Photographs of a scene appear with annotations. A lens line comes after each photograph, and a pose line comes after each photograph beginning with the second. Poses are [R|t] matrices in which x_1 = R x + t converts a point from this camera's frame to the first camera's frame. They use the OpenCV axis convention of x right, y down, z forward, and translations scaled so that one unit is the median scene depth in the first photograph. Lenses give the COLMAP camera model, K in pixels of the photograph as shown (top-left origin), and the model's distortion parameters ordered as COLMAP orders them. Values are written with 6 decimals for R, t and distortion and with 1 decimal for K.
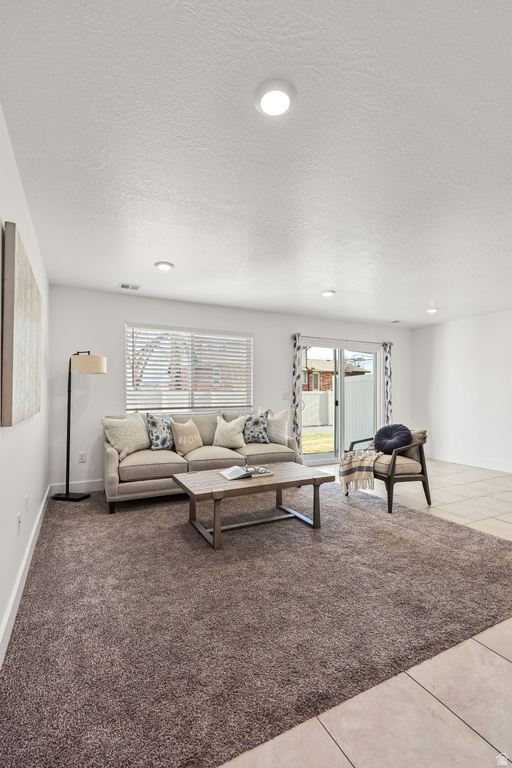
lens RADIAL K [[350.5, 0, 253.9], [0, 350.5, 385.6], [0, 0, 1]] dist [0.004668, -0.000528]
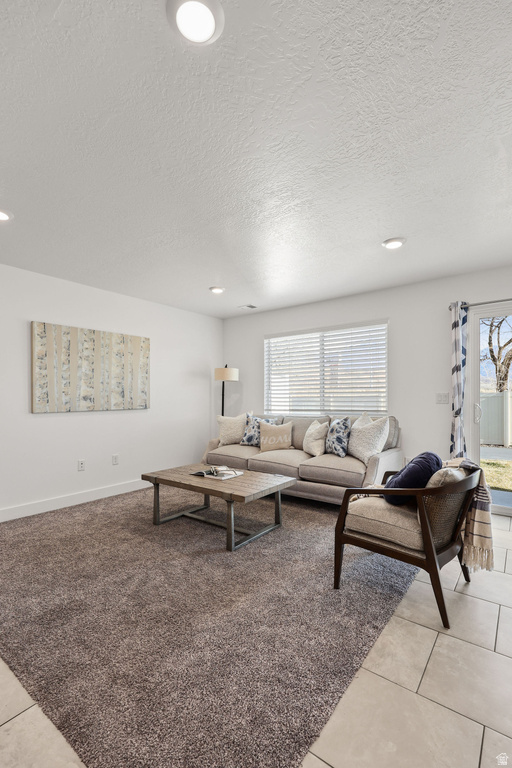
lens RADIAL K [[350.5, 0, 253.9], [0, 350.5, 385.6], [0, 0, 1]] dist [0.004668, -0.000528]
pose [[0.432755, -0.030689, -0.900989, 0.765073], [0.027252, 0.999409, -0.020952, 0.012030], [0.901100, -0.015487, 0.433335, 0.517490]]
